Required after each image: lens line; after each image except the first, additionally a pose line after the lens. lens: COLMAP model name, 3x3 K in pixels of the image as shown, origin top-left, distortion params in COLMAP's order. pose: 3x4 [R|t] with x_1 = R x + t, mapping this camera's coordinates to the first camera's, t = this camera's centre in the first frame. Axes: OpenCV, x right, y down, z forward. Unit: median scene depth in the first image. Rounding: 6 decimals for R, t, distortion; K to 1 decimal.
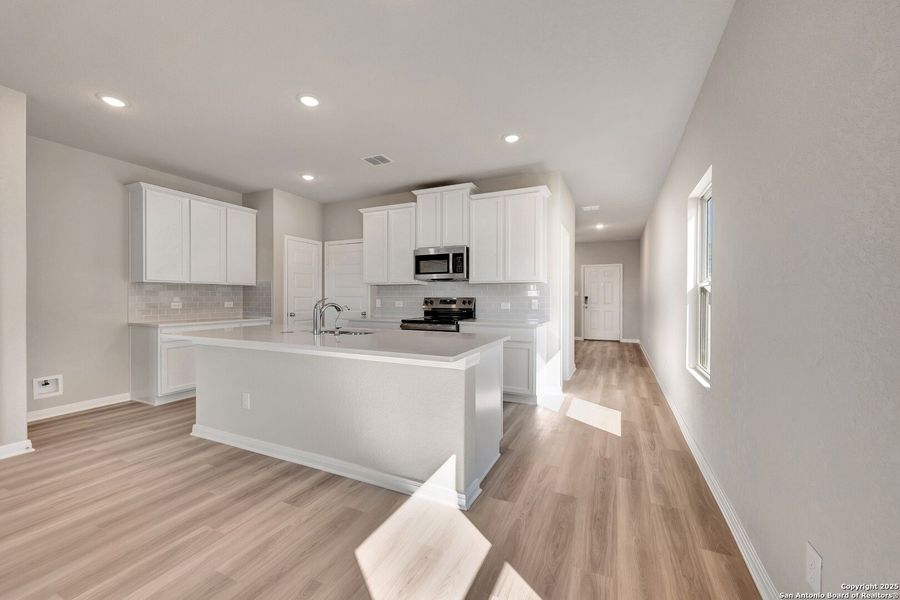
lens RADIAL K [[362.0, 0, 450.0], [0, 362.0, 300.0], [0, 0, 1]] dist [0.000372, 0.000052]
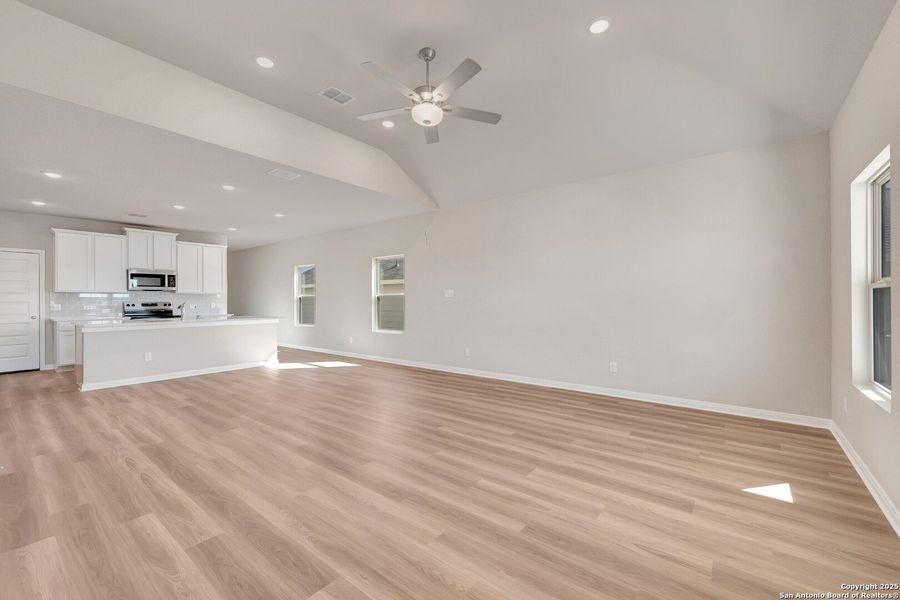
lens RADIAL K [[359.9, 0, 467.2], [0, 359.9, 299.5], [0, 0, 1]] dist [0.003198, 0.000278]
pose [[0.193380, -0.000527, 0.981124, -1.333534], [0.014282, 0.999895, -0.002278, 0.005415], [-0.981020, 0.014453, 0.193367, -0.641950]]
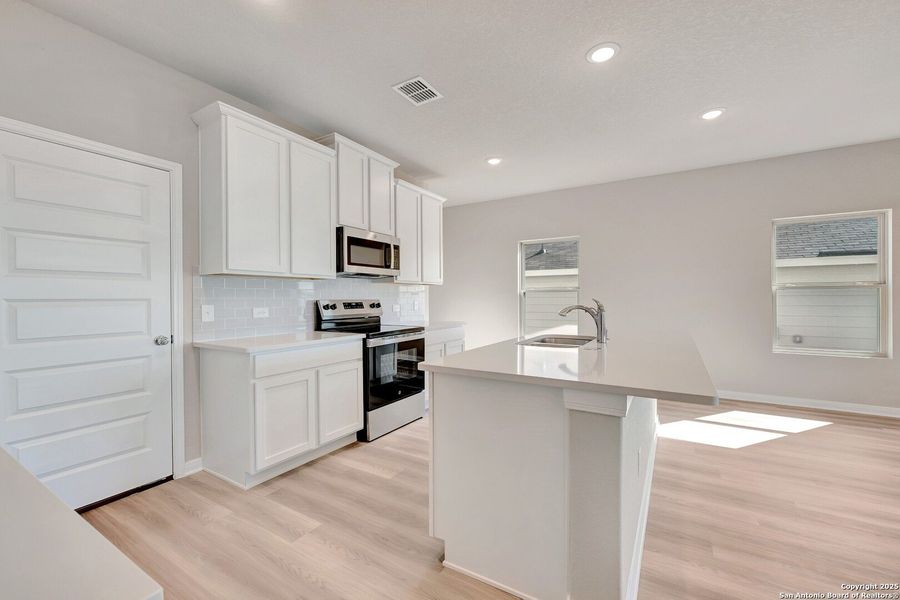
lens RADIAL K [[359.9, 0, 467.2], [0, 359.9, 299.5], [0, 0, 1]] dist [0.003198, 0.000278]
pose [[0.089672, -0.003980, 0.995963, -0.770114], [0.015451, 0.999877, 0.002605, -0.006276], [-0.995852, 0.015155, 0.089722, 0.770224]]
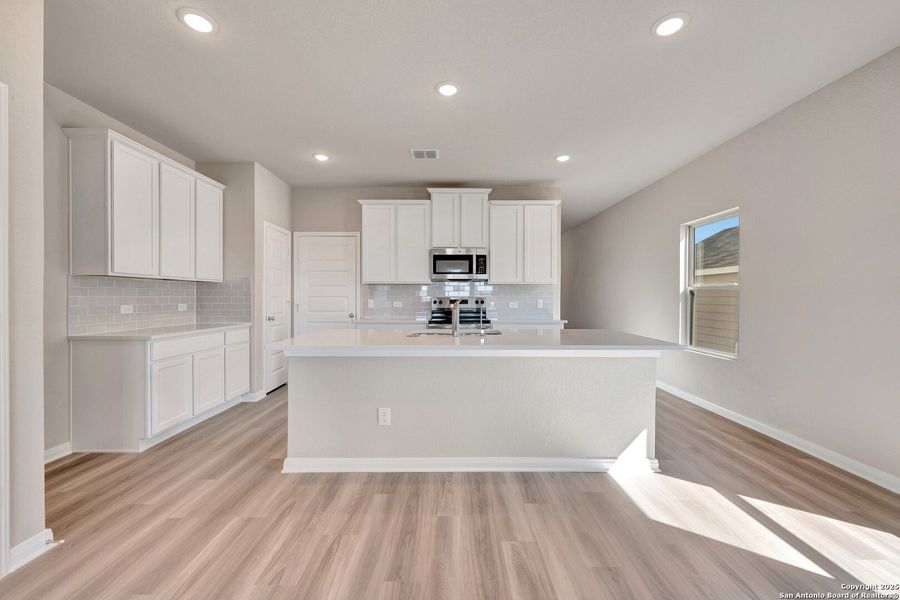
lens RADIAL K [[368.8, 0, 454.8], [0, 368.8, 298.1], [0, 0, 1]] dist [0.000399, -0.000080]
pose [[0.900193, -0.001718, 0.435489, -0.506927], [0.003982, 0.999983, -0.004285, -0.000951], [-0.435474, 0.005591, 0.900184, 0.080979]]
